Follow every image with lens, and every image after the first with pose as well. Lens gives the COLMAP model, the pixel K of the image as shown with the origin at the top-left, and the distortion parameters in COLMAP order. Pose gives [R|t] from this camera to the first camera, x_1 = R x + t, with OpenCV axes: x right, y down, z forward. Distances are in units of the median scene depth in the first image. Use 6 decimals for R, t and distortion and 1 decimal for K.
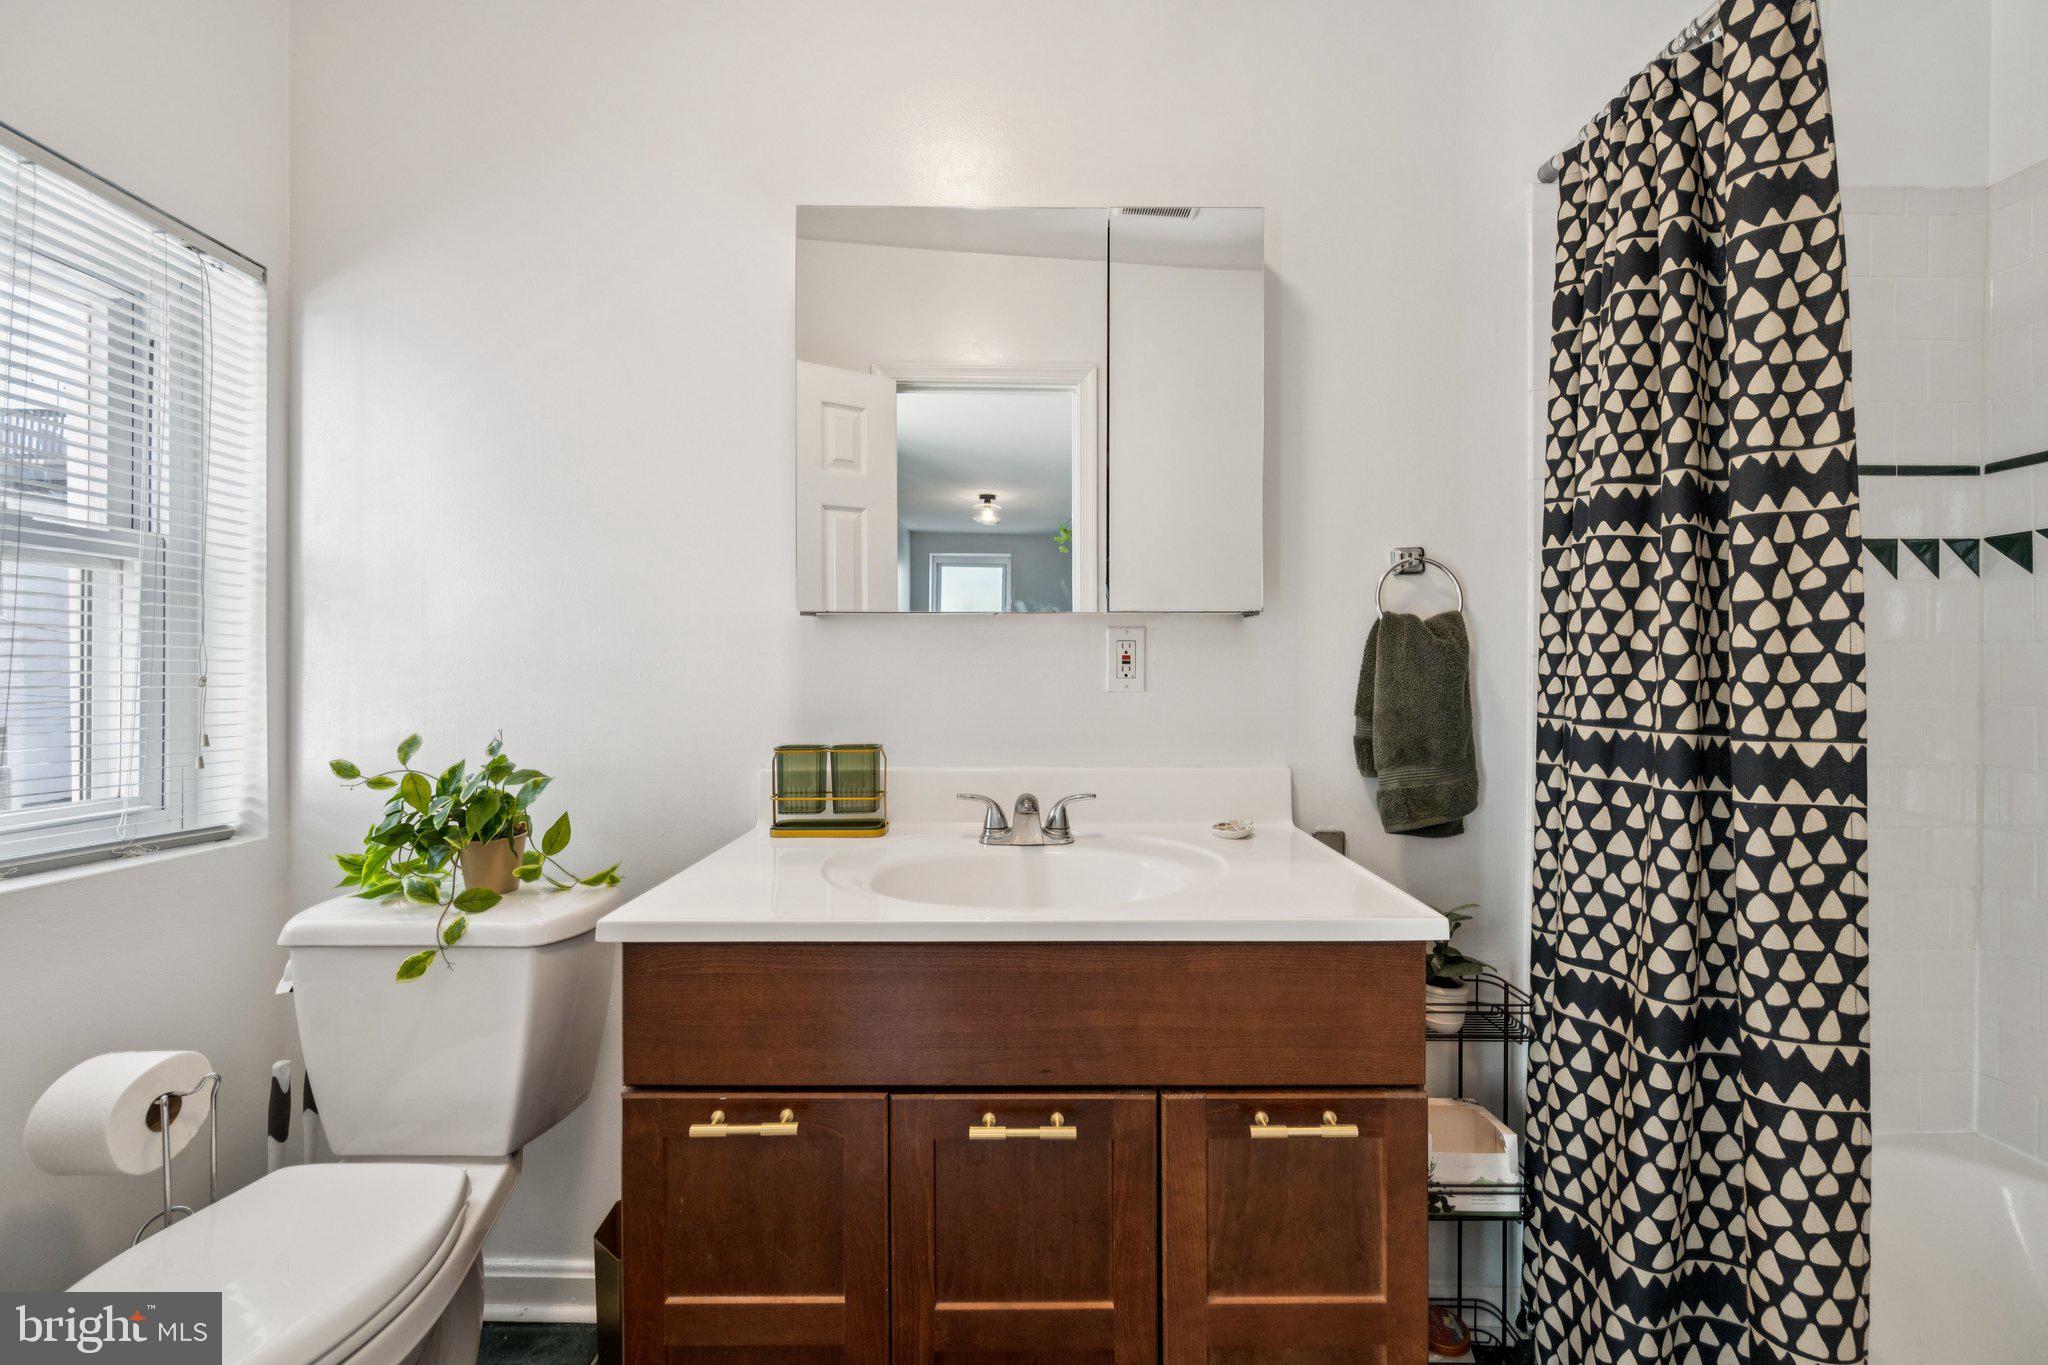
lens RADIAL K [[812.1, 0, 1026.2], [0, 812.1, 676.6], [0, 0, 1]] dist [-0.001667, 0.000401]
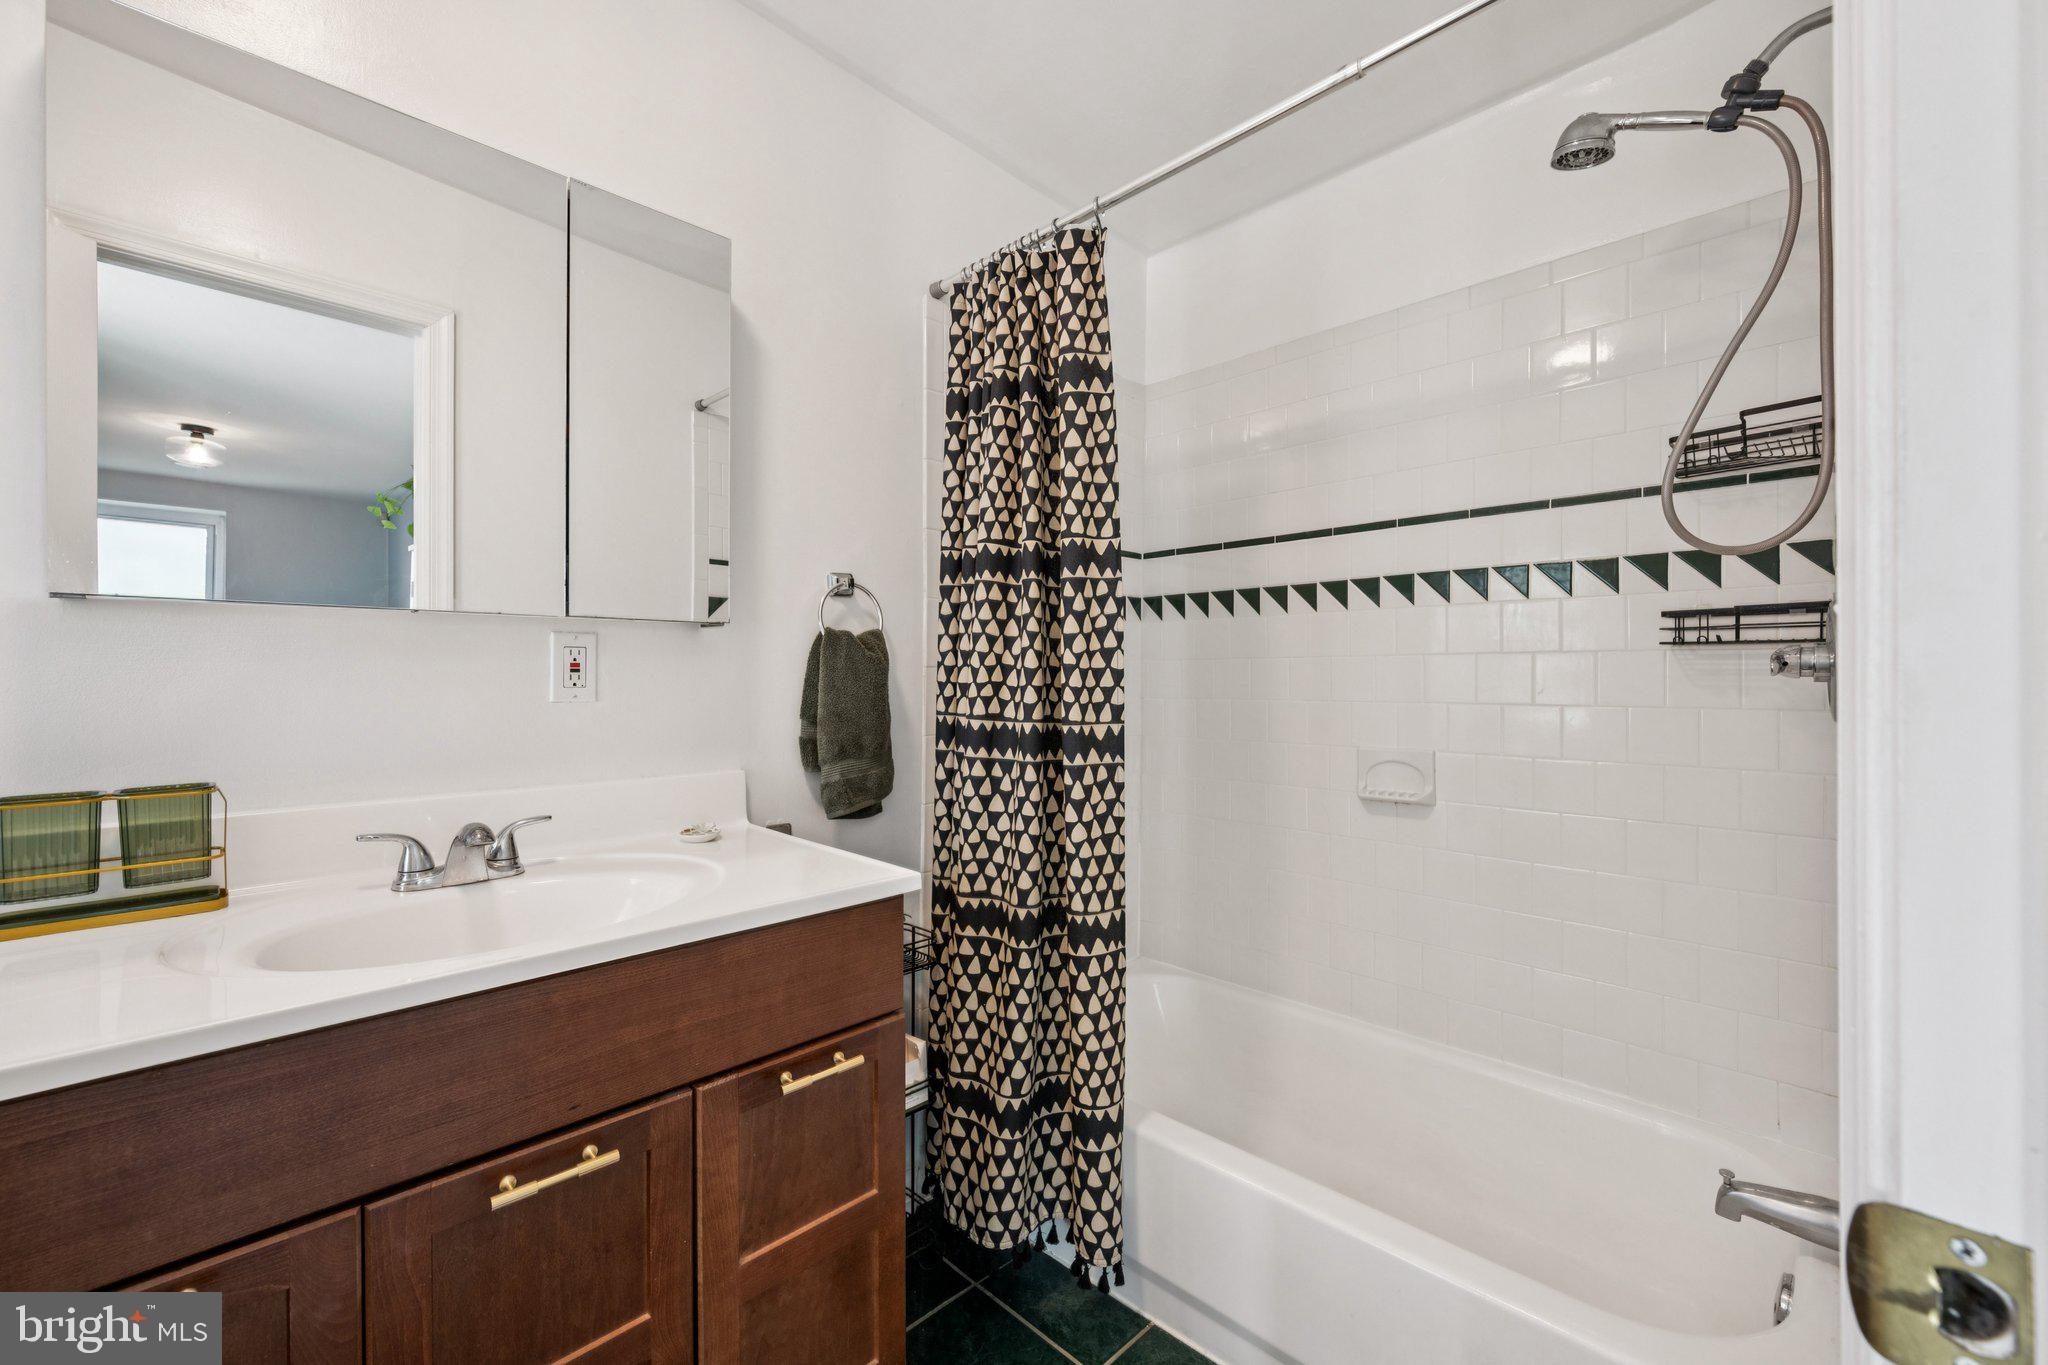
lens RADIAL K [[817.2, 0, 1026.6], [0, 817.2, 691.6], [0, 0, 1]] dist [0.001567, 0.000048]
pose [[0.713232, -0.013484, 0.700798, -0.225463], [0.005168, 0.999889, 0.013980, -0.005382], [-0.700909, -0.006349, 0.713223, -0.035558]]
